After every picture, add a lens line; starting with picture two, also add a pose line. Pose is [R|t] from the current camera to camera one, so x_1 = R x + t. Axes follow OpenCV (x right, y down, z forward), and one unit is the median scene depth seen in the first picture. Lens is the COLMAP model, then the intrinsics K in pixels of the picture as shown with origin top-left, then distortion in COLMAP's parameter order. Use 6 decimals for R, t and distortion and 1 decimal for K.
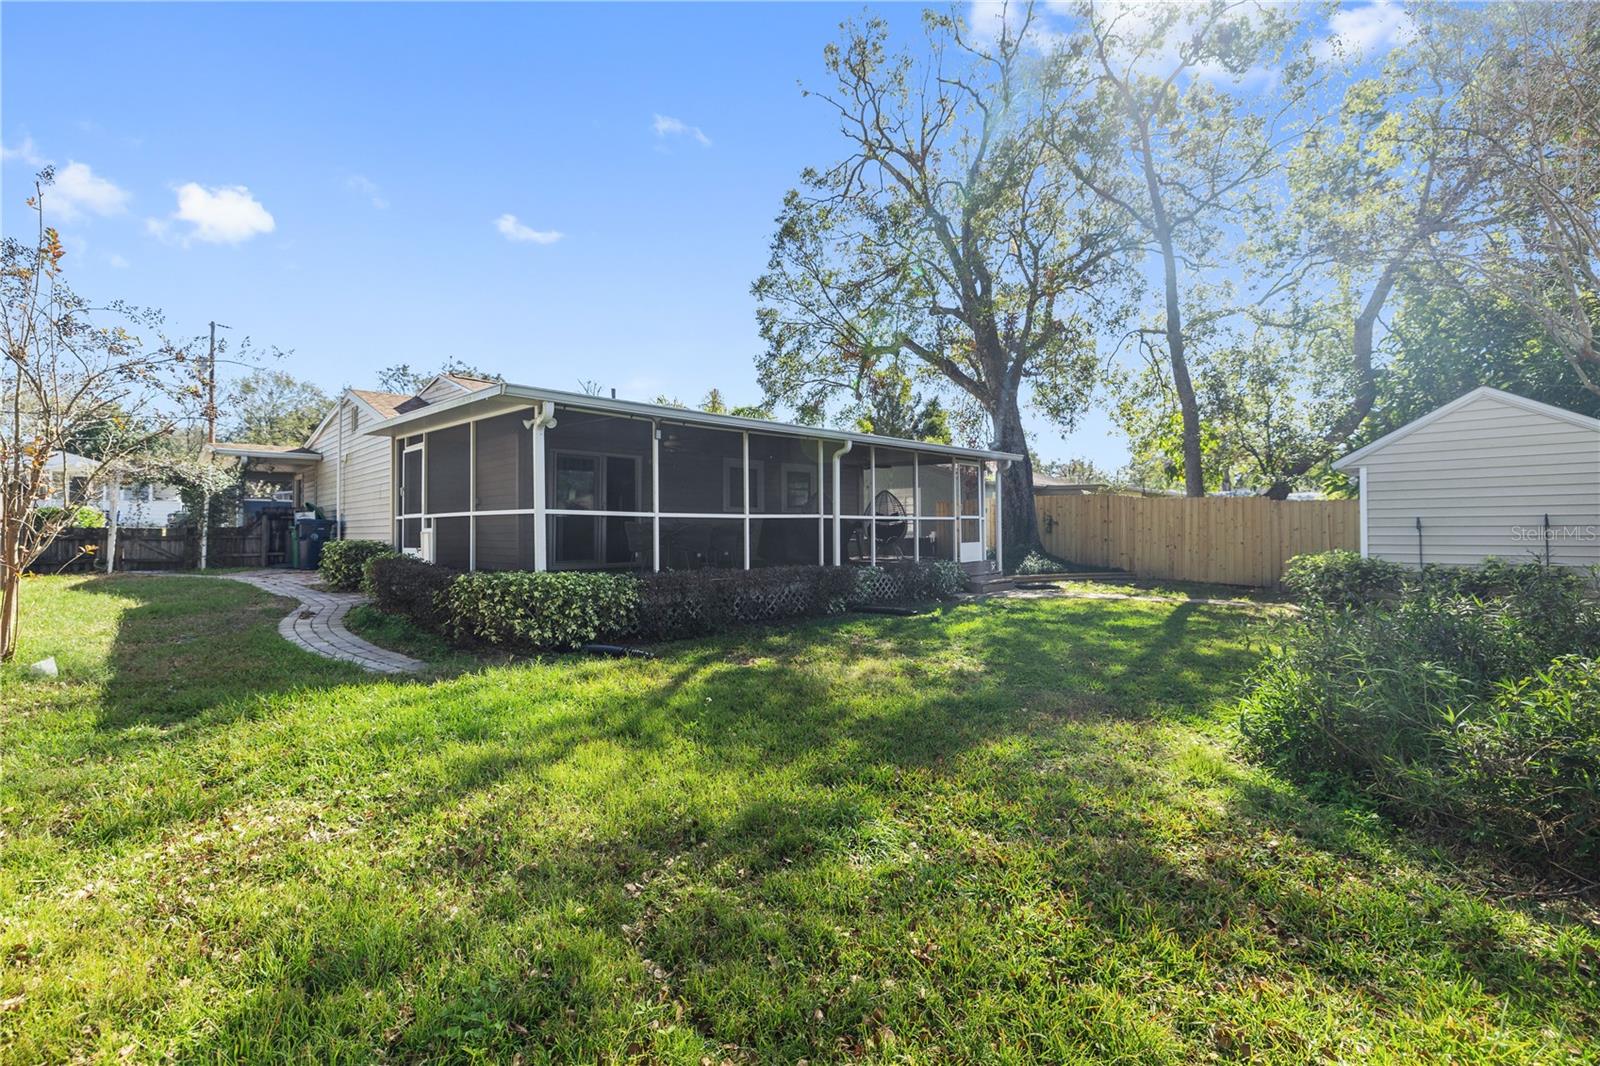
lens RADIAL K [[690.8, 0, 784.4], [0, 690.8, 521.5], [0, 0, 1]] dist [-0.000835, -0.000330]
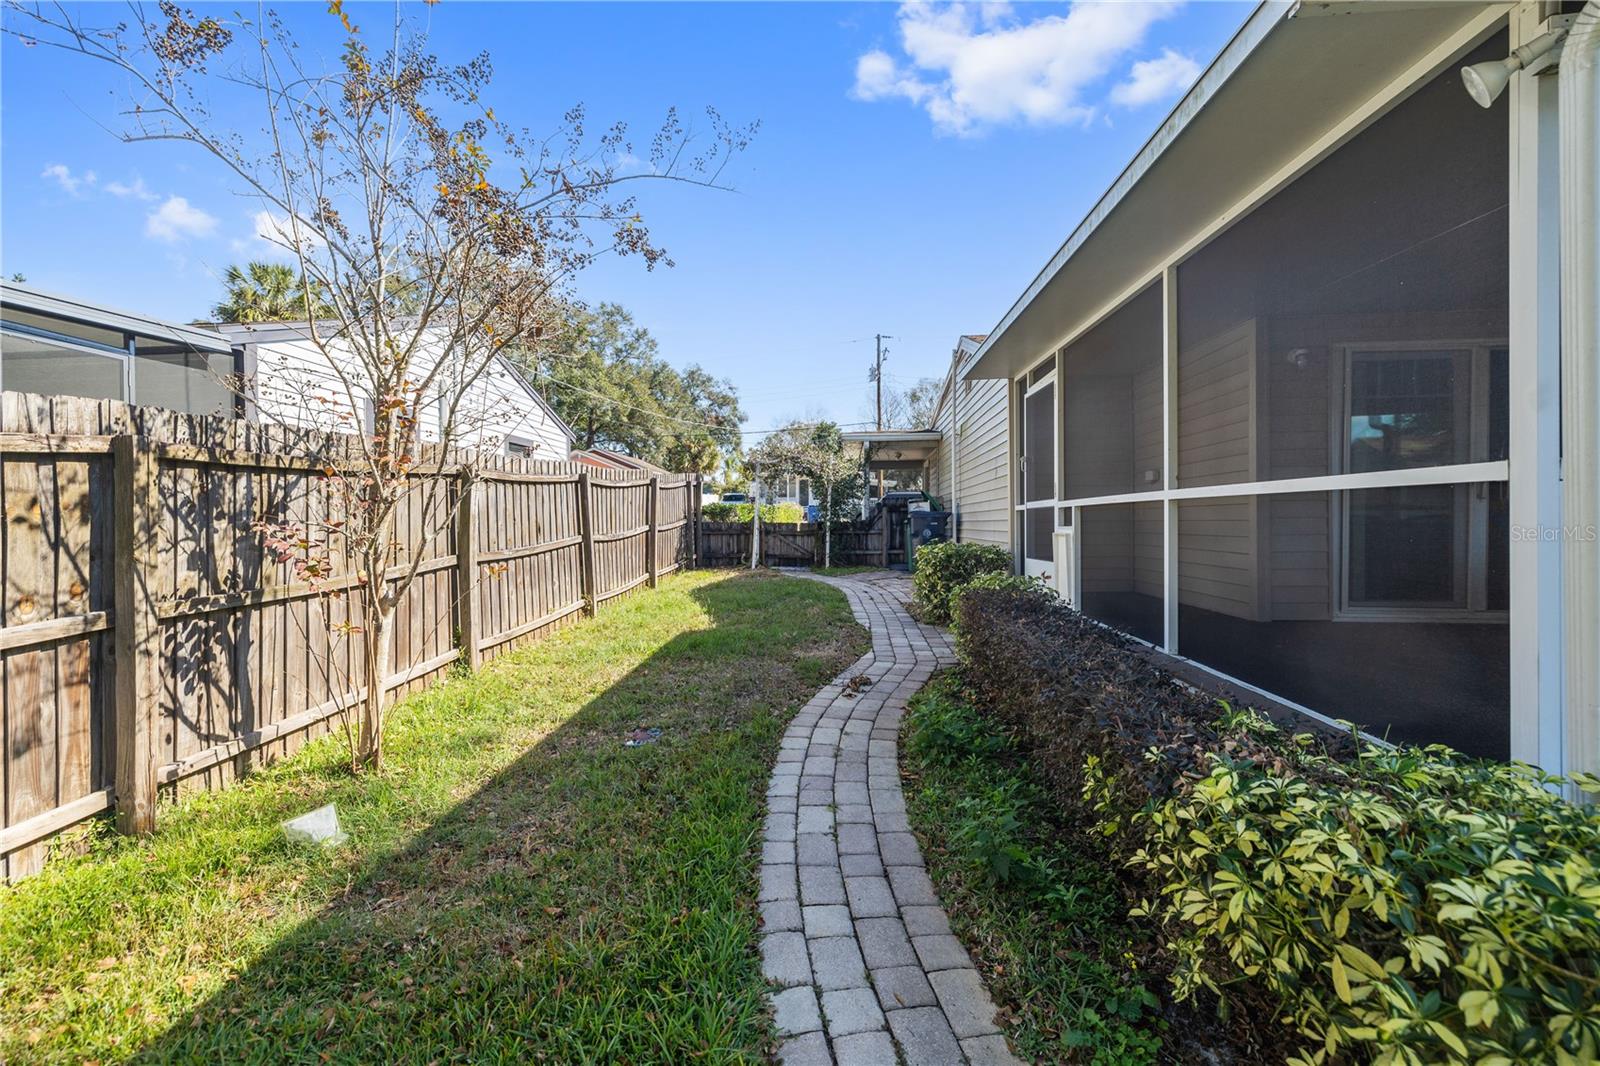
lens RADIAL K [[690.8, 0, 787.9], [0, 690.8, 521.9], [0, 0, 1]] dist [-0.000835, -0.000330]
pose [[0.653736, -0.000261, -0.756723, -0.191088], [0.013226, 0.999851, 0.011081, -0.002108], [0.756607, -0.017253, 0.653642, 0.369924]]
